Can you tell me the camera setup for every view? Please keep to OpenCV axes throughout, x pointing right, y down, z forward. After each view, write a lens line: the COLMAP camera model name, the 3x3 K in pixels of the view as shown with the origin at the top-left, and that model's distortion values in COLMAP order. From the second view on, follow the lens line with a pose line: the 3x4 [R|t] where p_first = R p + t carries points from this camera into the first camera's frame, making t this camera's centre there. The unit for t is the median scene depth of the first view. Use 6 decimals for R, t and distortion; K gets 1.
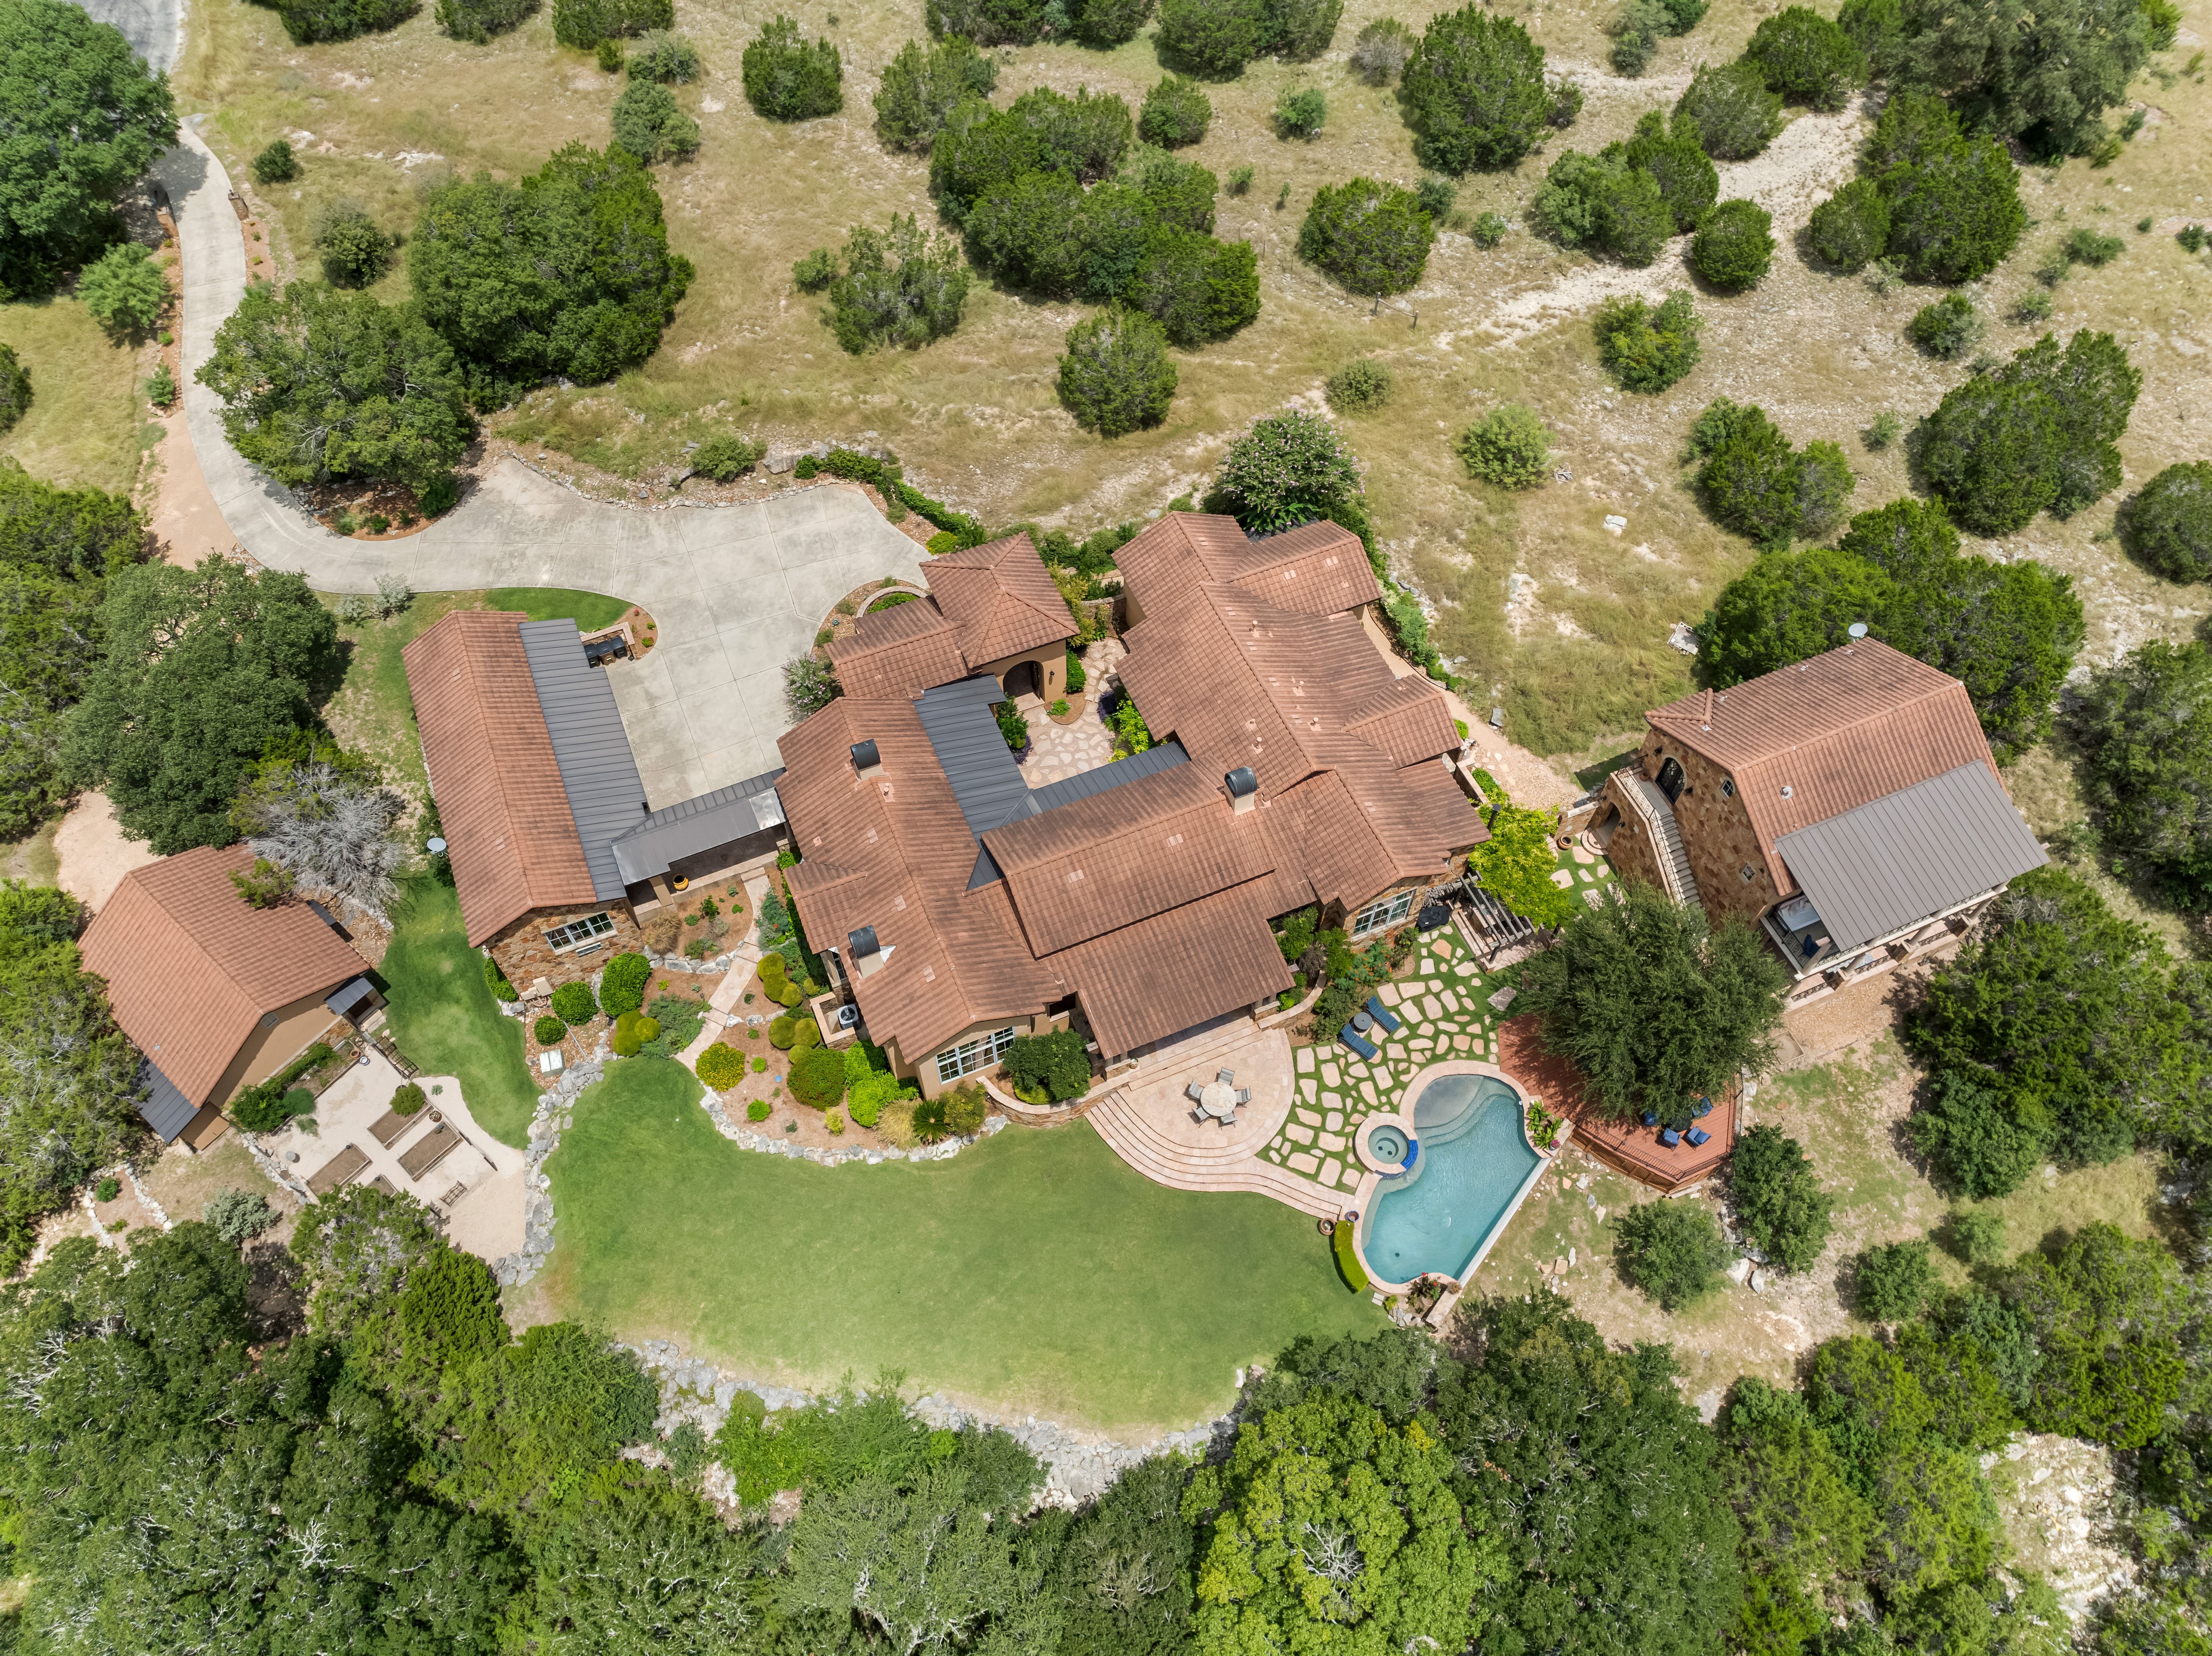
lens RADIAL K [[1559.1, 0, 1096.9], [0, 1559.1, 835.5], [0, 0, 1]] dist [-0.048407, 0.013294]
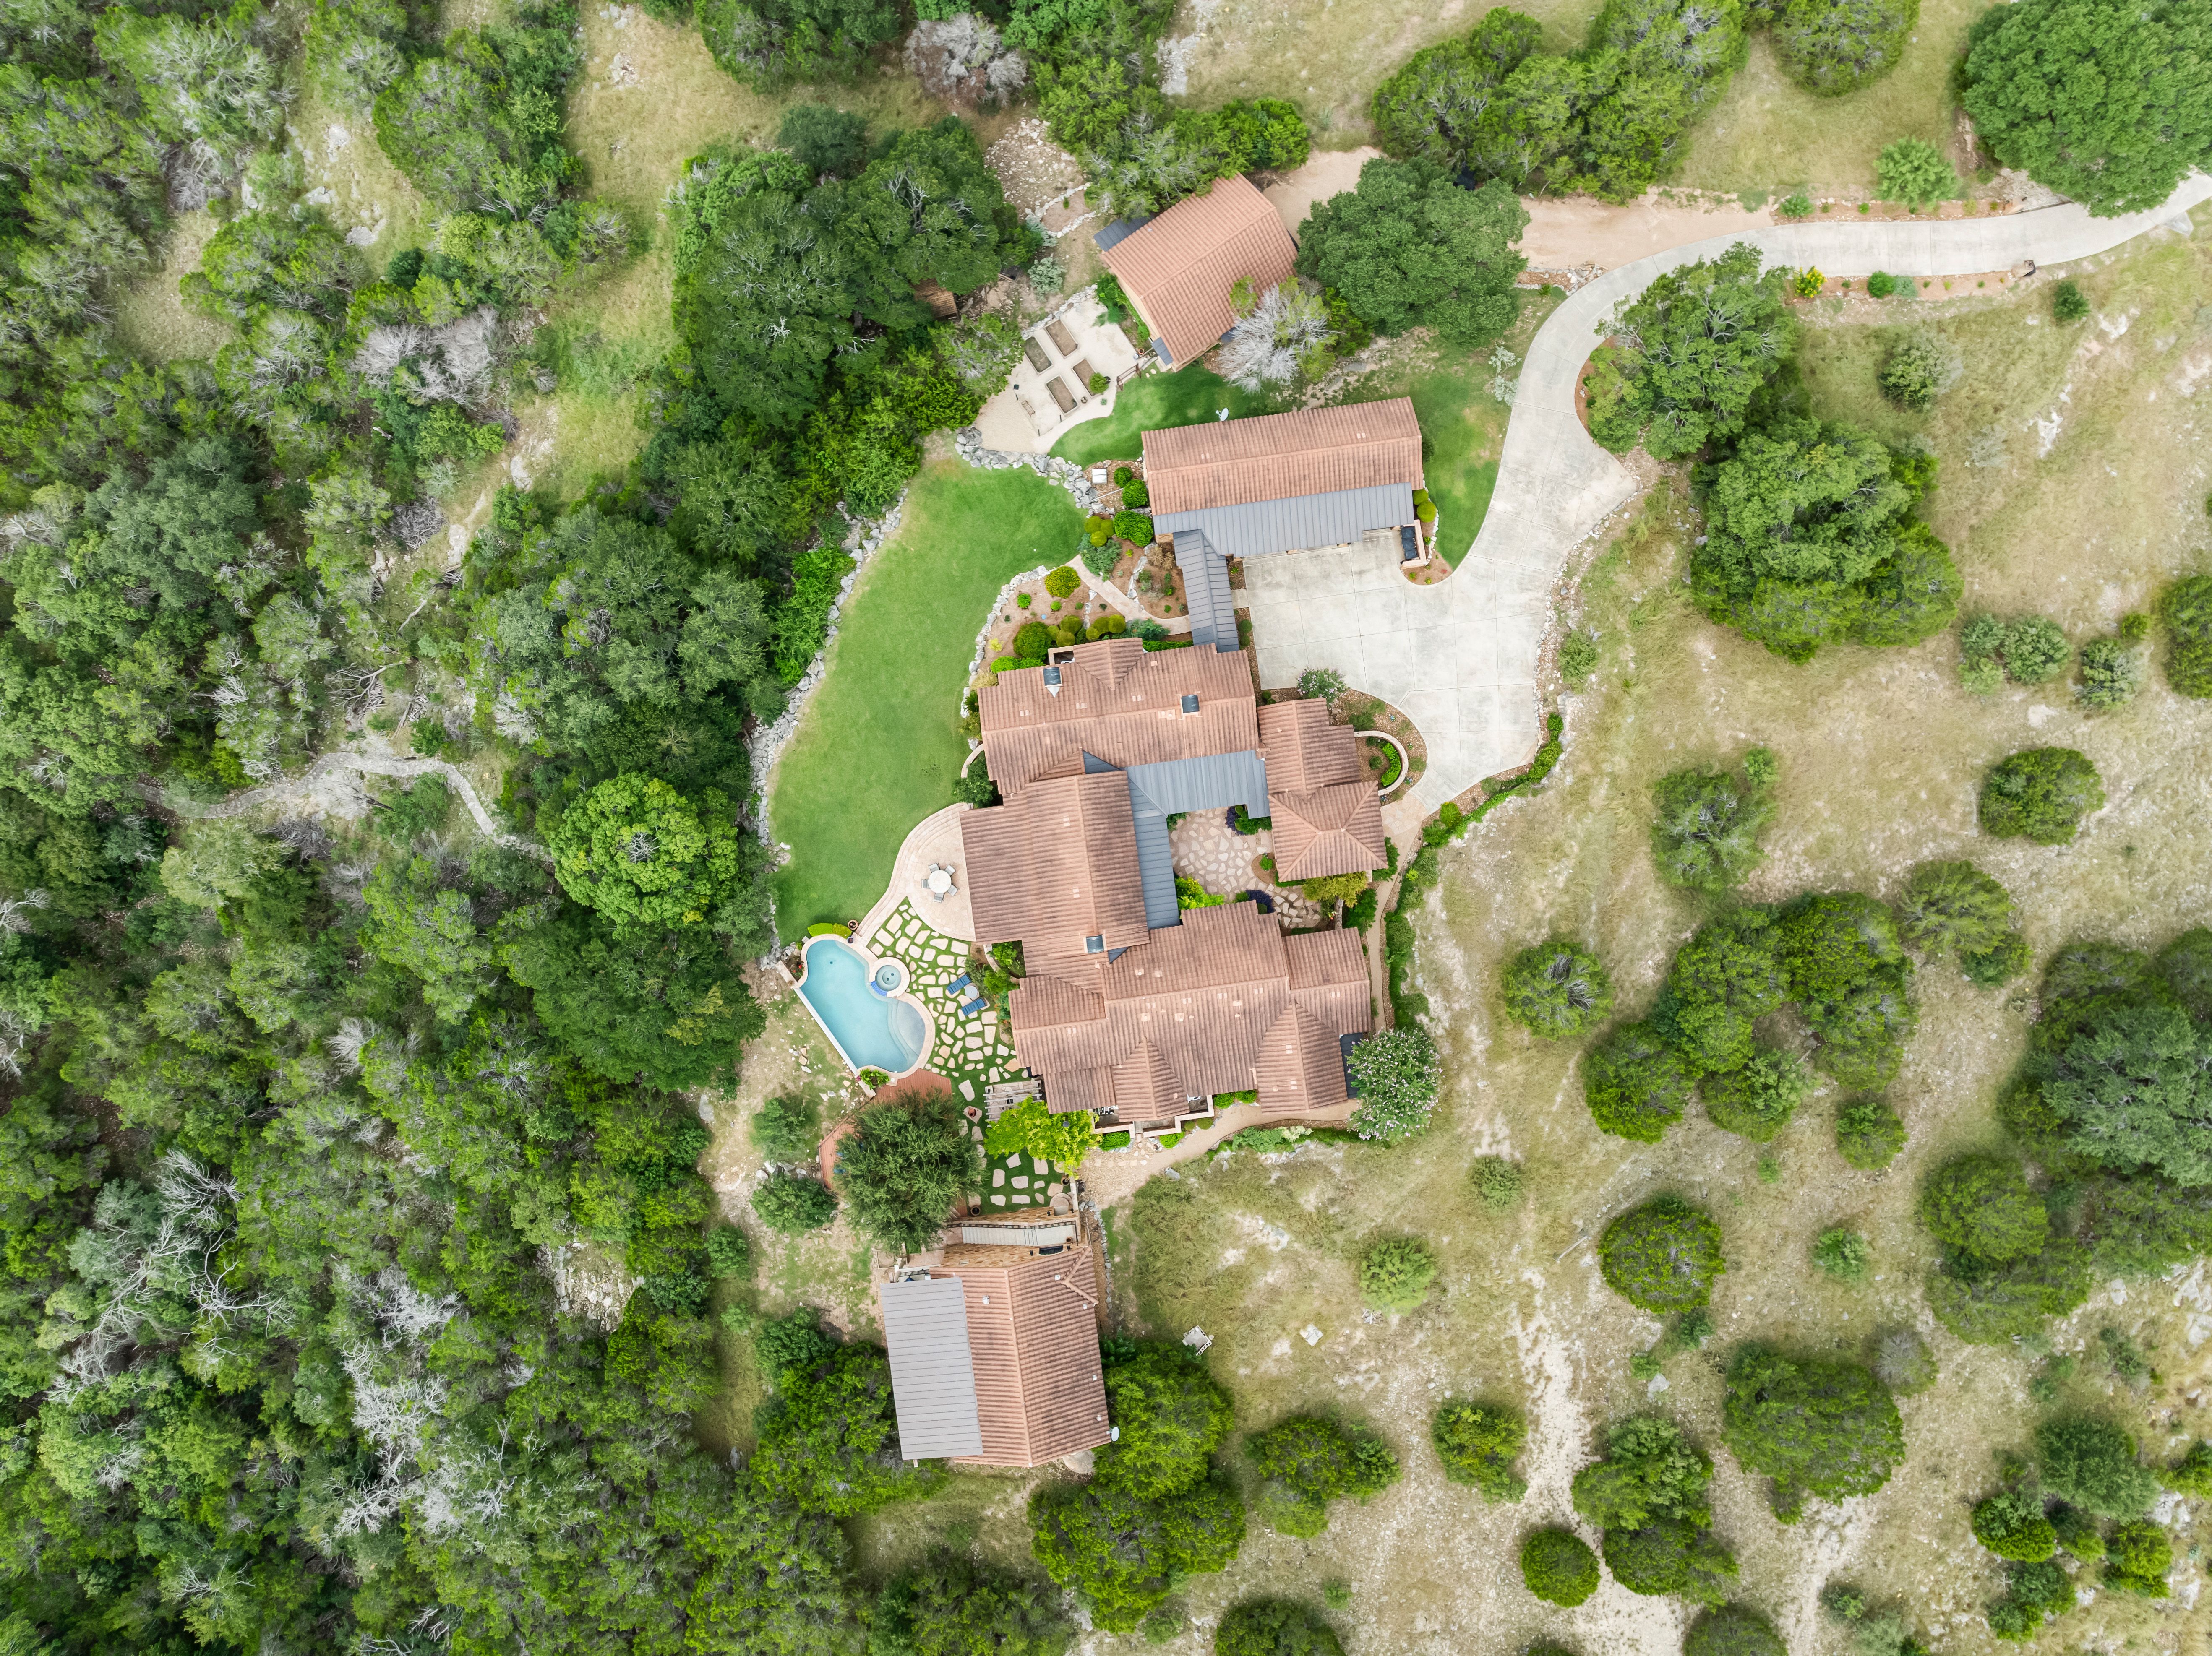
lens RADIAL K [[1559.1, 0, 1096.9], [0, 1559.1, 835.5], [0, 0, 1]] dist [-0.048407, 0.013294]
pose [[-0.266493, 0.963729, -0.014411, 0.012942], [-0.815052, -0.217349, 0.537076, -0.759284], [0.514463, 0.154872, 0.843411, -0.242523]]
